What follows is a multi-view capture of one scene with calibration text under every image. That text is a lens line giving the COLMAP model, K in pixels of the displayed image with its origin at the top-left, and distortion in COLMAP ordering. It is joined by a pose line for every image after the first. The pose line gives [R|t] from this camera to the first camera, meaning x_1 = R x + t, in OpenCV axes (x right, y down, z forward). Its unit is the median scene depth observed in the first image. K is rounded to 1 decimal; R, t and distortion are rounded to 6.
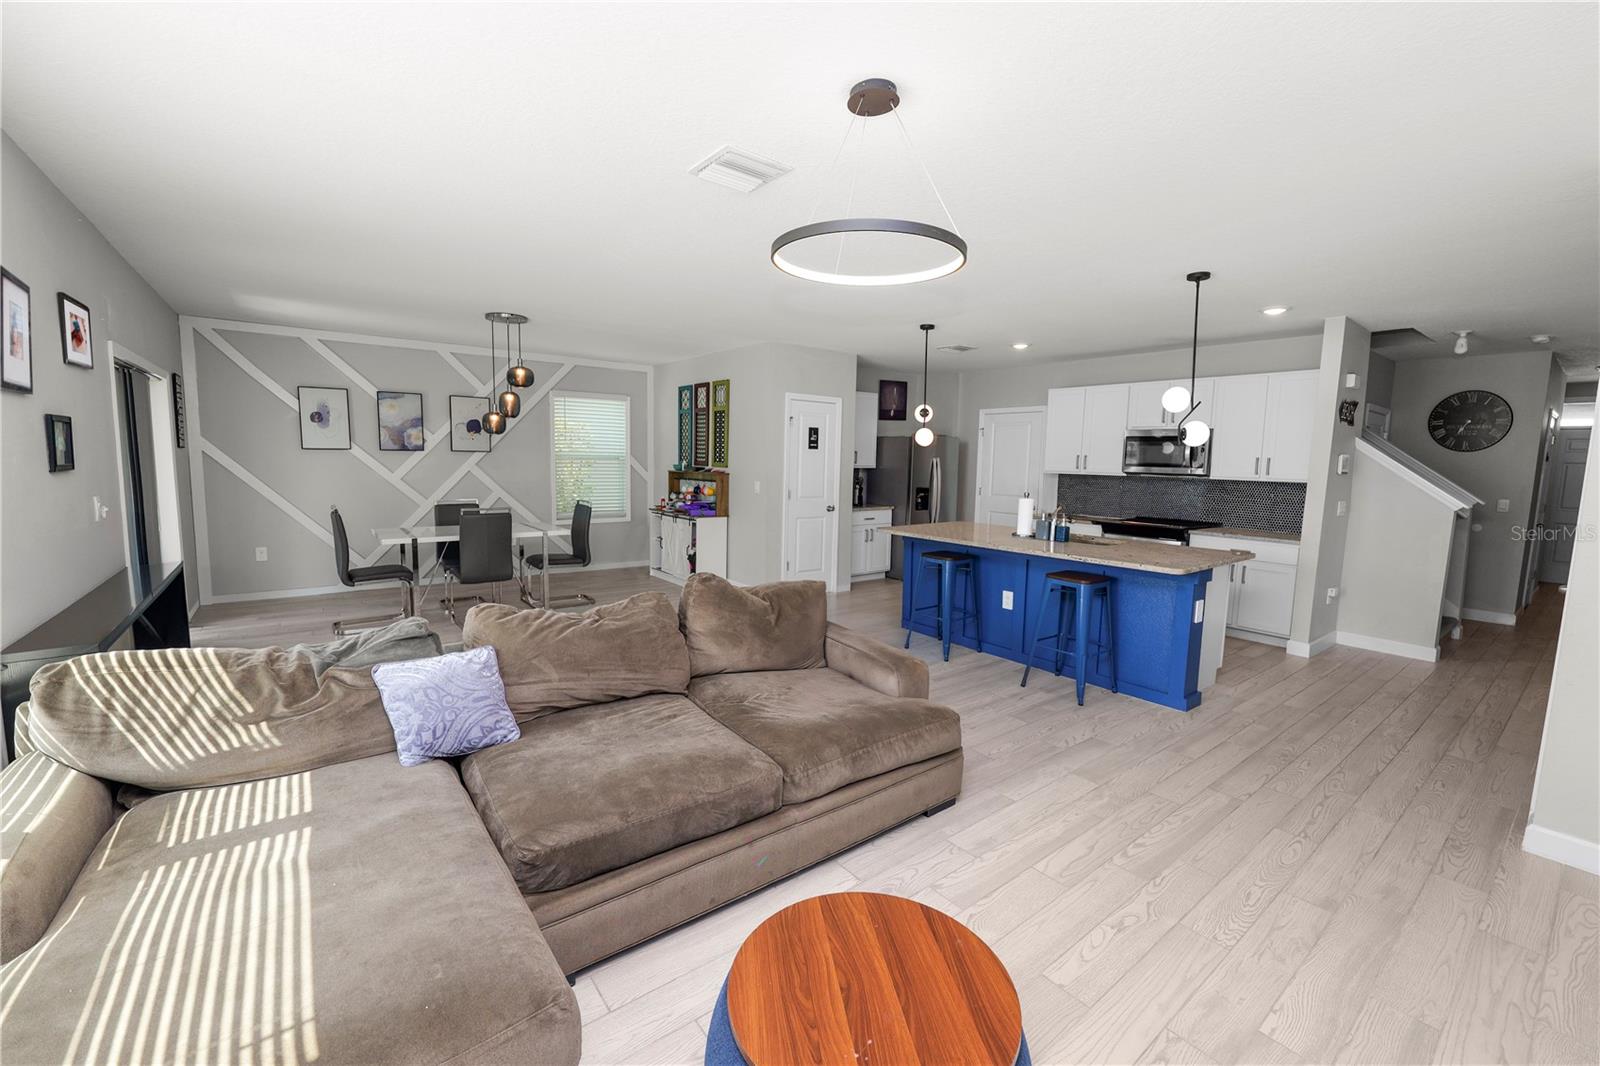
lens RADIAL K [[652.2, 0, 802.2], [0, 652.2, 525.8], [0, 0, 1]] dist [-0.013817, 0.001192]
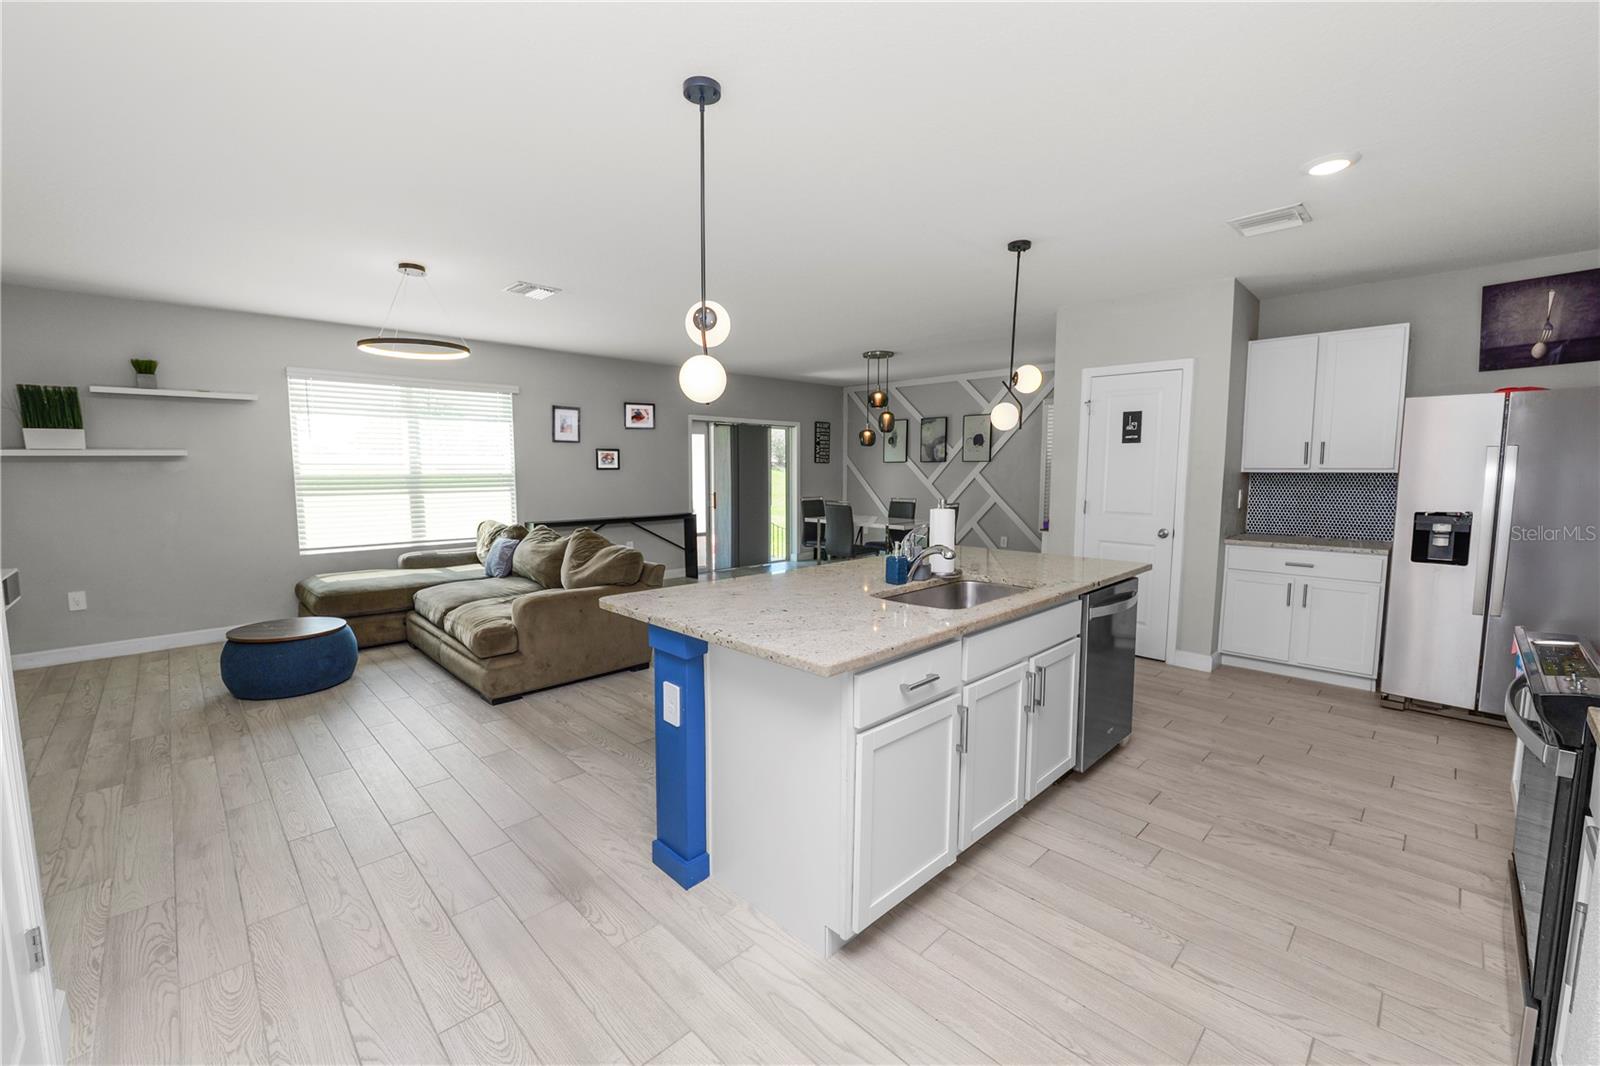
lens RADIAL K [[652.2, 0, 798.6], [0, 652.2, 529.5], [0, 0, 1]] dist [-0.013817, 0.001192]
pose [[0.112913, 0.073536, -0.990880, 0.657310], [-0.104138, 0.992641, 0.061800, -0.033460], [0.988133, 0.096210, 0.119740, 0.580562]]
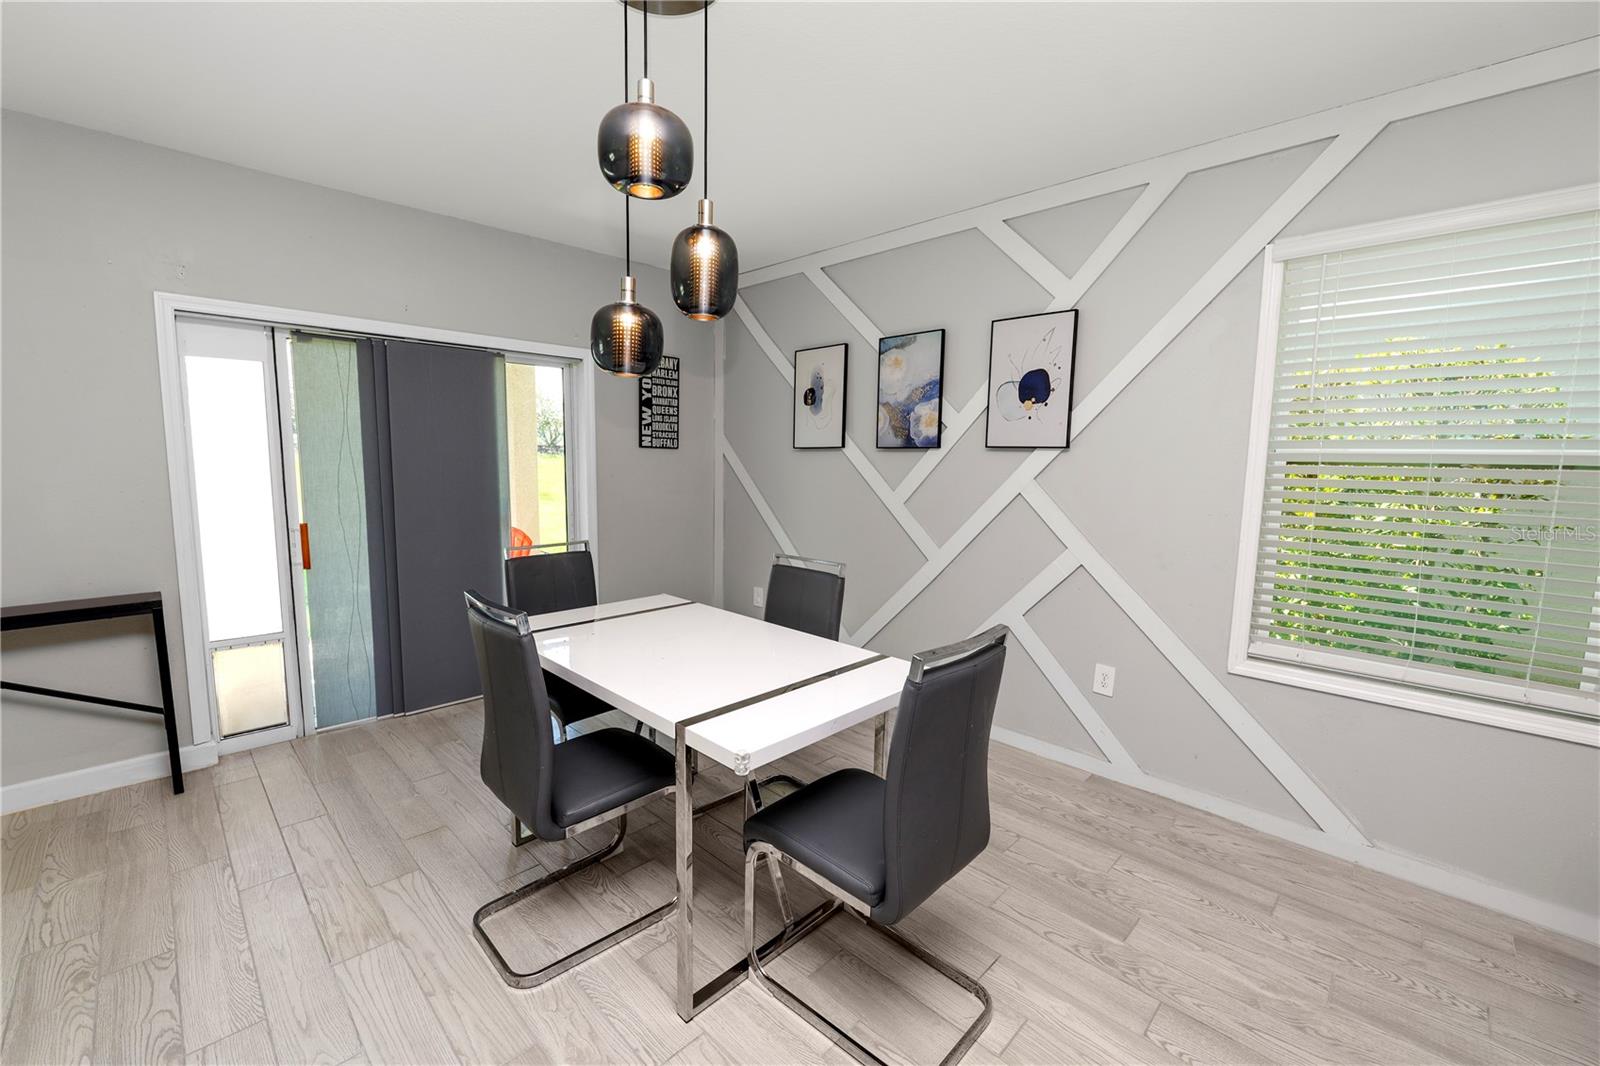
lens RADIAL K [[652.2, 0, 800.0], [0, 652.2, 536.5], [0, 0, 1]] dist [-0.013817, 0.001192]
pose [[0.129796, 0.097834, -0.986702, -0.112909], [-0.115479, 0.989840, 0.082955, -0.079147], [0.984793, 0.103176, 0.139775, 0.841616]]
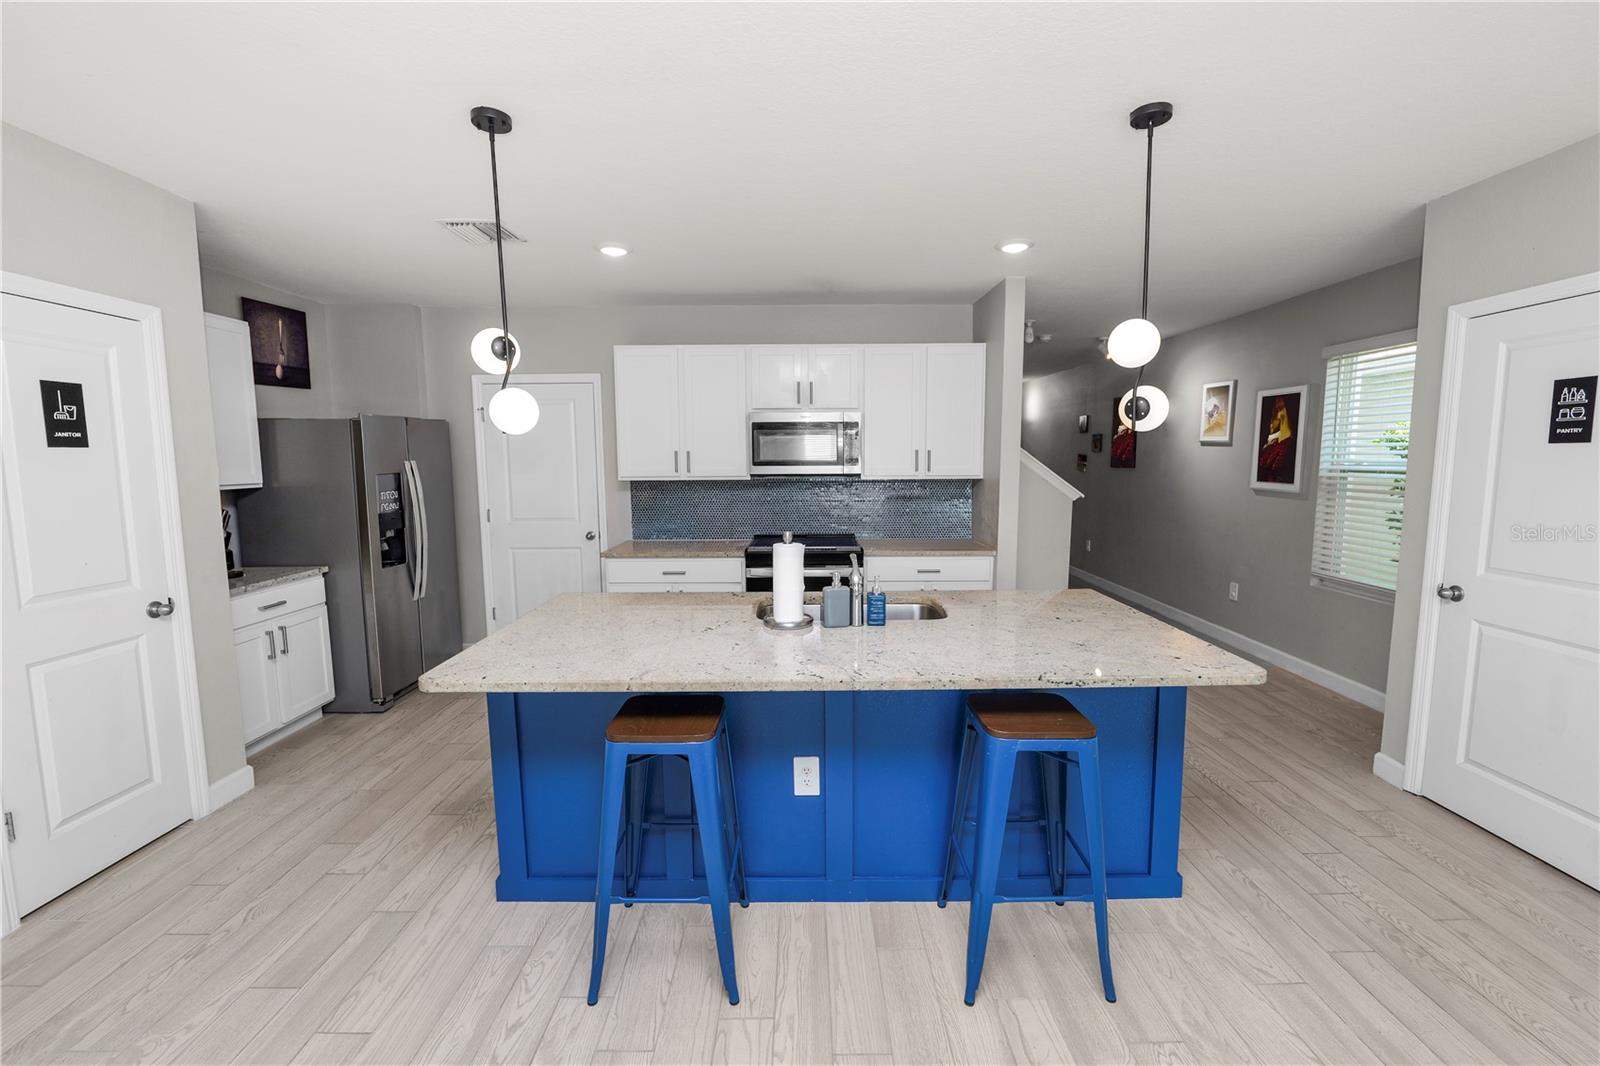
lens RADIAL K [[652.2, 0, 804.1], [0, 652.2, 521.5], [0, 0, 1]] dist [-0.013817, 0.001192]
pose [[0.614491, -0.100730, 0.782467, -0.012518], [0.101692, 0.993655, 0.048055, -0.057227], [-0.782342, 0.050041, 0.620836, 0.502180]]
